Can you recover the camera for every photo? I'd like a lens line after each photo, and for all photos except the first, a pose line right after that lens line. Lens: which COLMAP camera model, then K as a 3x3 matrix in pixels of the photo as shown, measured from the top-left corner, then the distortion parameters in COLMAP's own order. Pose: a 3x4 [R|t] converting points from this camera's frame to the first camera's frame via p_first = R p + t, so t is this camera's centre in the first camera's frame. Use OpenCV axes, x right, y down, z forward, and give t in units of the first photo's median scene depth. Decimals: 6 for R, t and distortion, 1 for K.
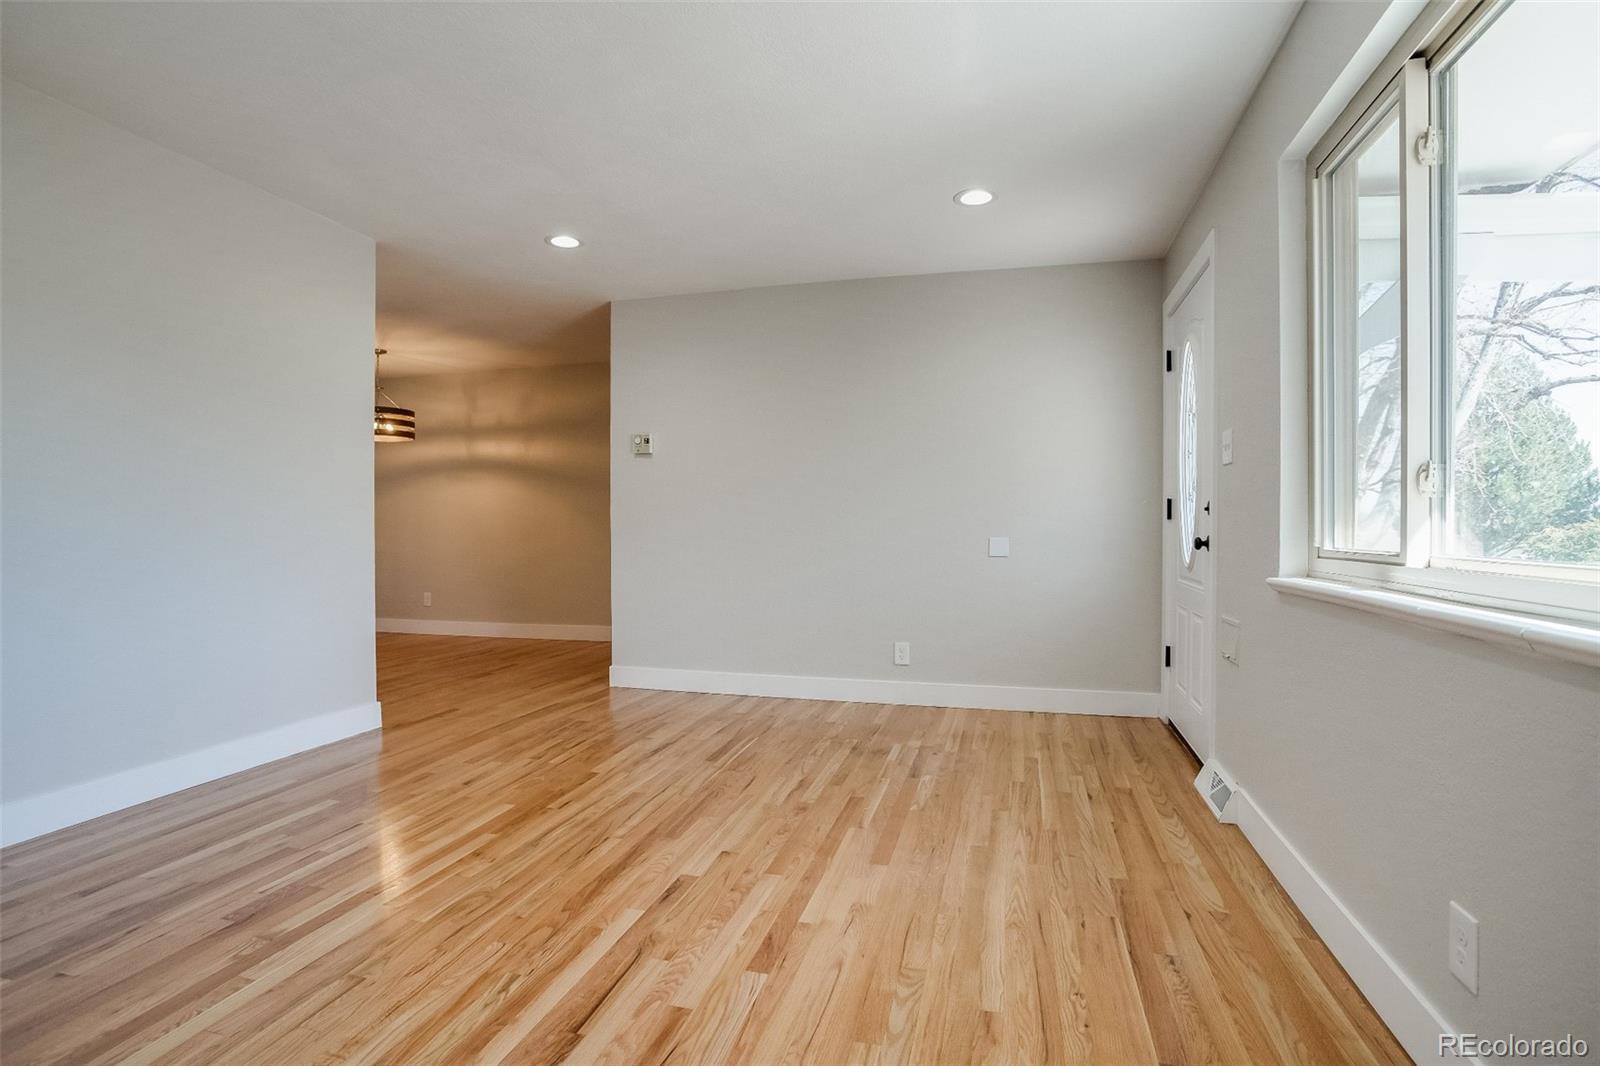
lens RADIAL K [[793.0, 0, 795.9], [0, 793.0, 526.9], [0, 0, 1]] dist [-0.080361, 0.034840]
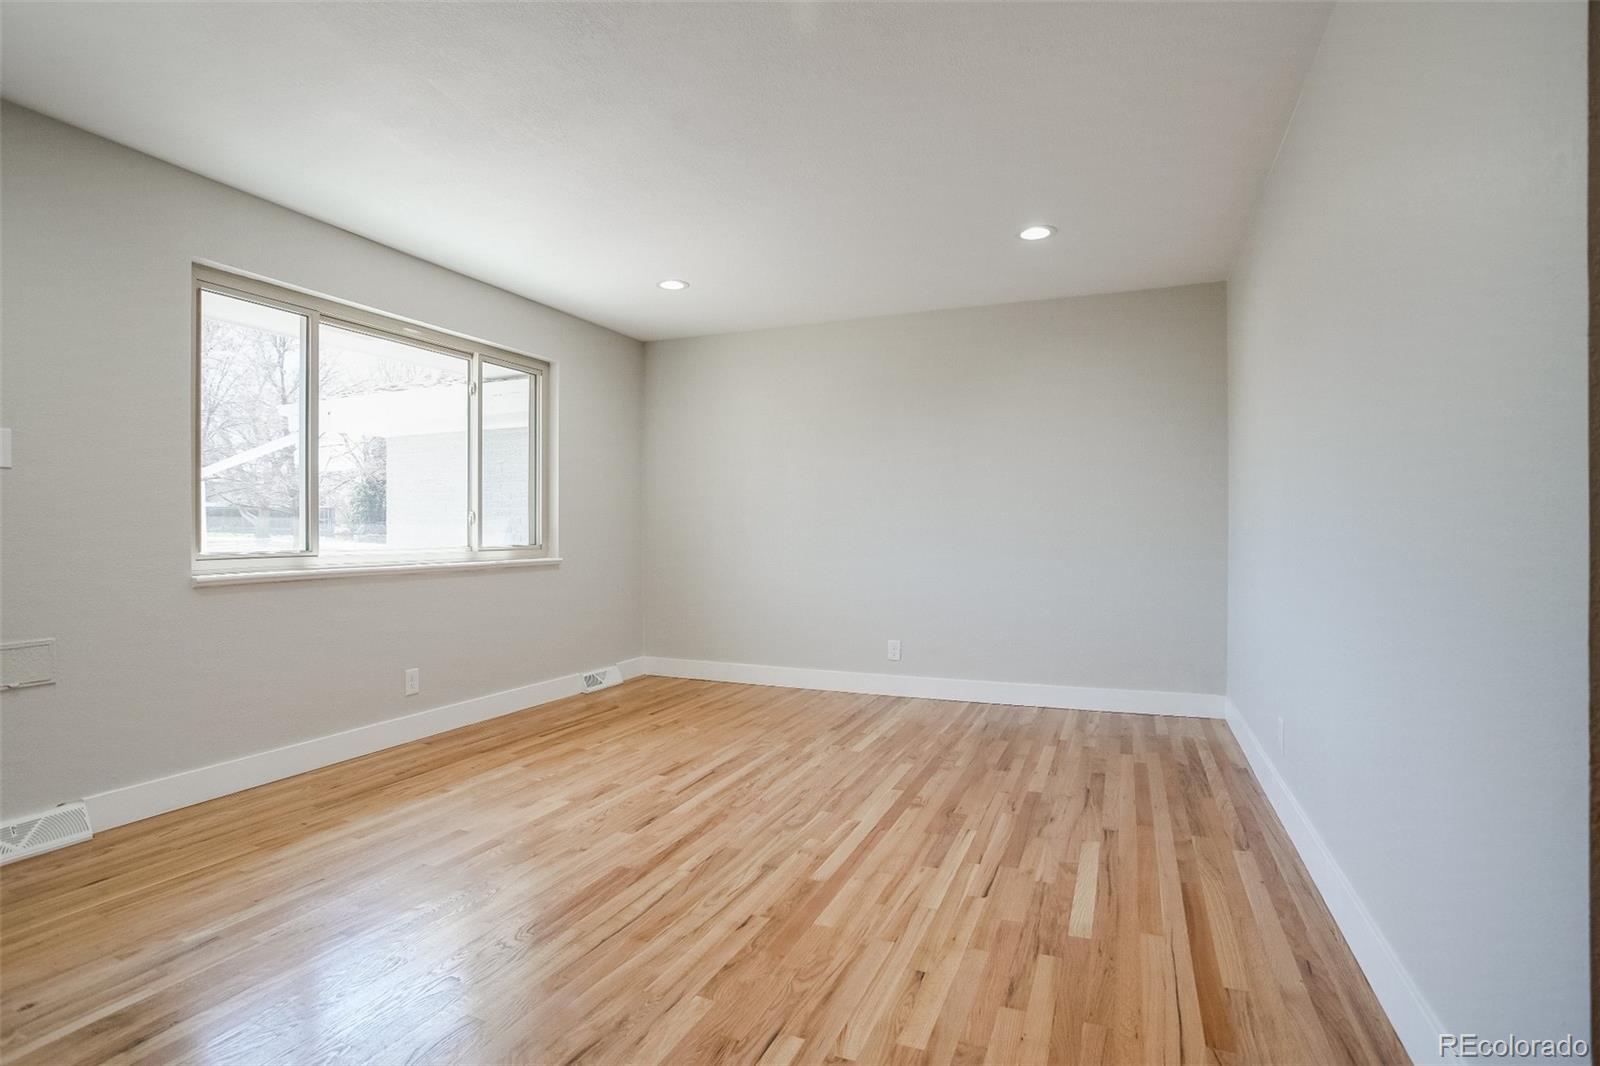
lens RADIAL K [[793.0, 0, 795.9], [0, 793.0, 526.9], [0, 0, 1]] dist [-0.080361, 0.034840]
pose [[-0.991275, 0.003092, 0.131775, -0.536828], [0.002412, 0.999983, -0.005324, -0.009605], [-0.131790, -0.004960, -0.991265, 2.097305]]
